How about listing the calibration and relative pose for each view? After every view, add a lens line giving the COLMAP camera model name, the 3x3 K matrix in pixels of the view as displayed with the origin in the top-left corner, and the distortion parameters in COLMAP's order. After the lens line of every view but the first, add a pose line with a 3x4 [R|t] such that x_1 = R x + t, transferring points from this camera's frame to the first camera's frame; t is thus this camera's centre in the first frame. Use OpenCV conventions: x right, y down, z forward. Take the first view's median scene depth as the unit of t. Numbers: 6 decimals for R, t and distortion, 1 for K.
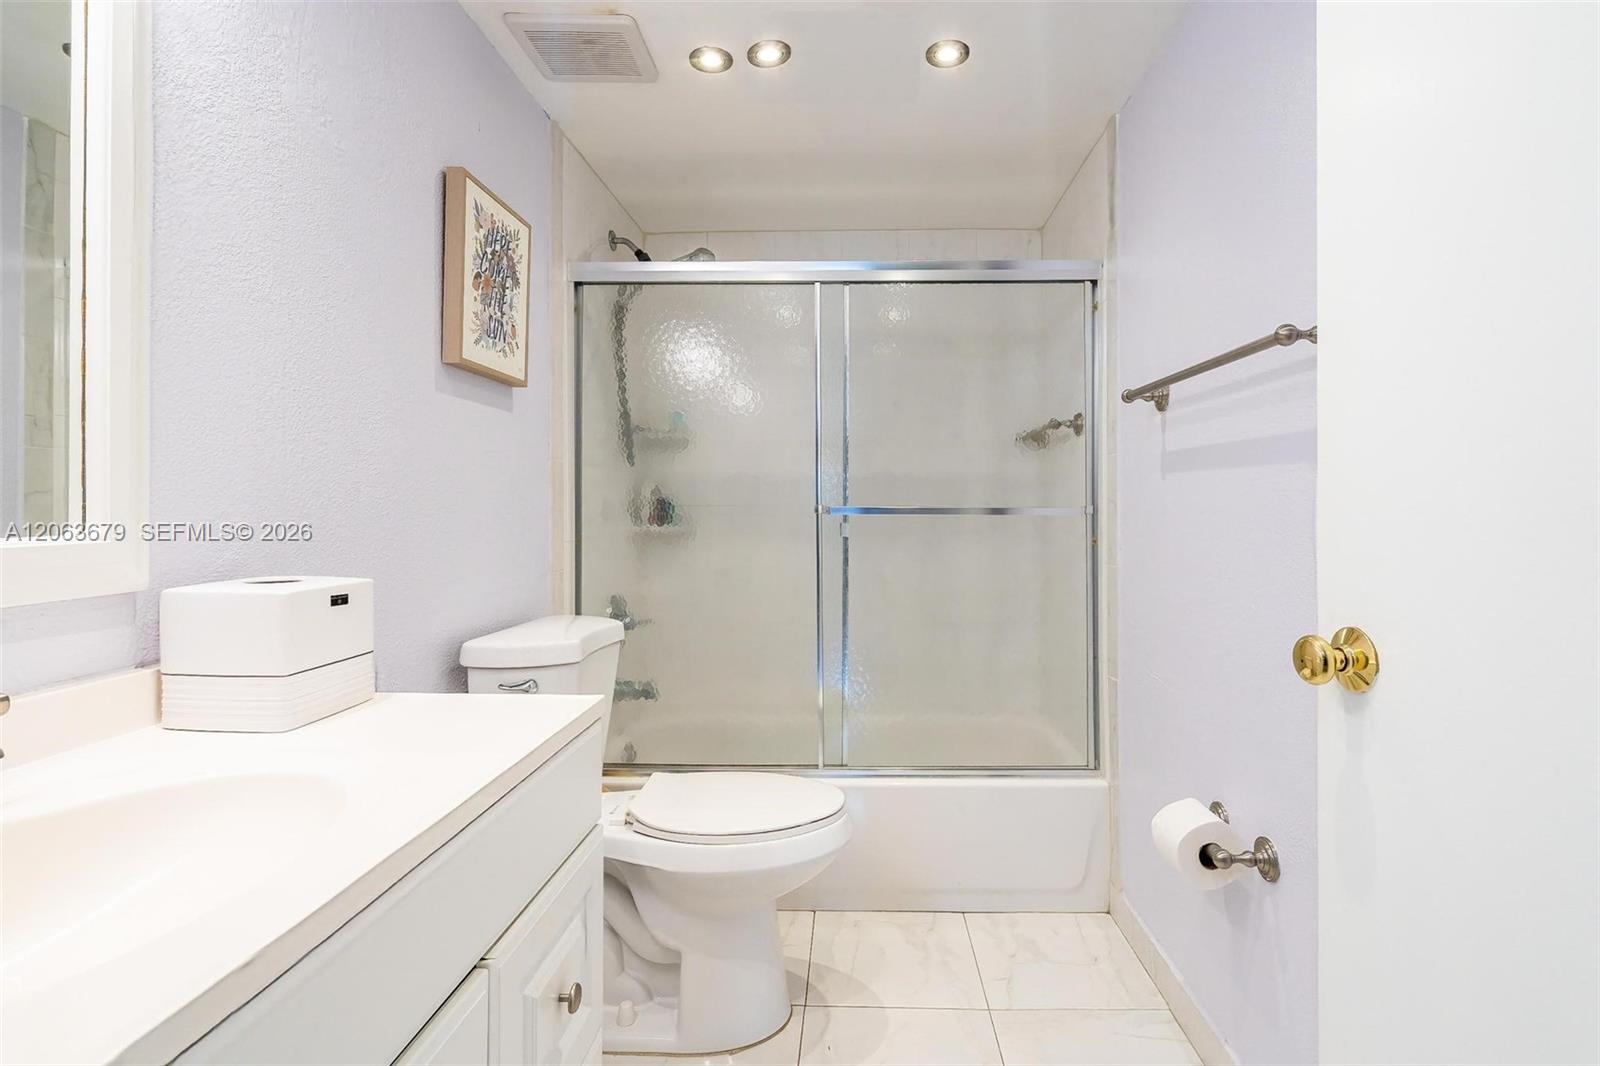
lens RADIAL K [[719.7, 0, 816.3], [0, 719.7, 511.3], [0, 0, 1]] dist [-0.006558, -0.000067]
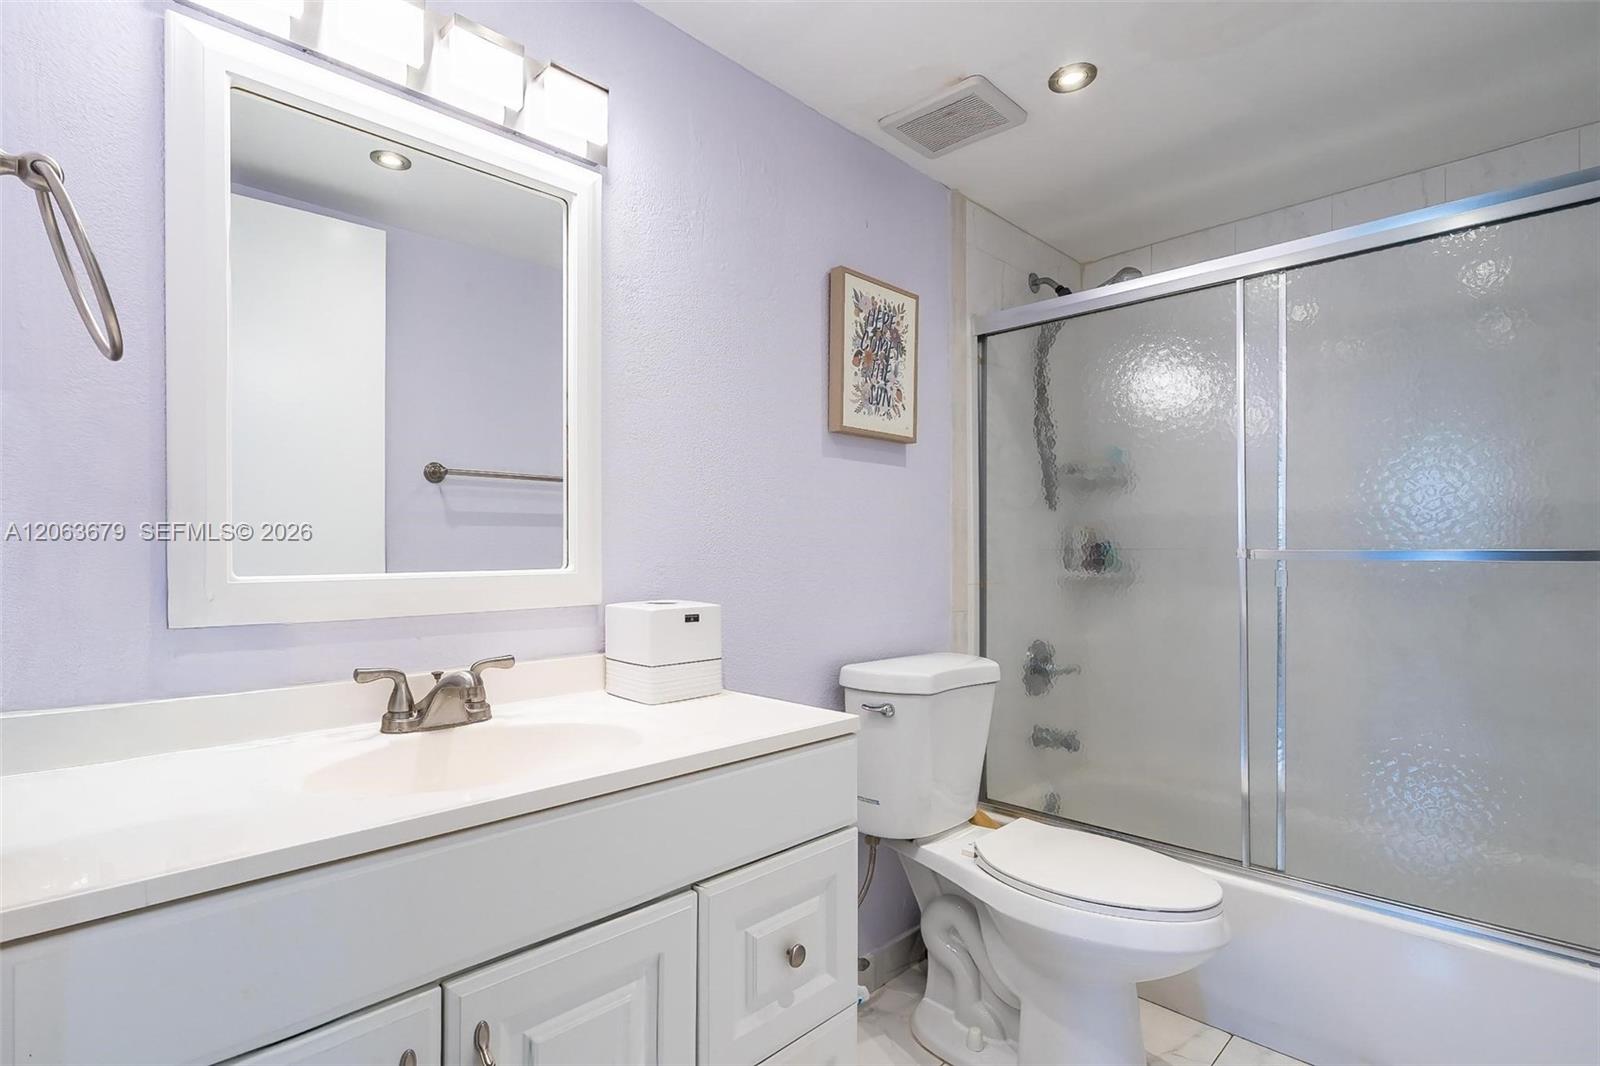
lens RADIAL K [[741.0, 0, 795.9], [0, 741.0, 547.6], [0, 0, 1]] dist [-0.000898, 0.000005]
pose [[0.736321, -0.005996, -0.676606, 0.243781], [-0.002044, 0.999936, -0.011085, 0.001244], [0.676630, 0.009545, 0.736262, 0.042204]]
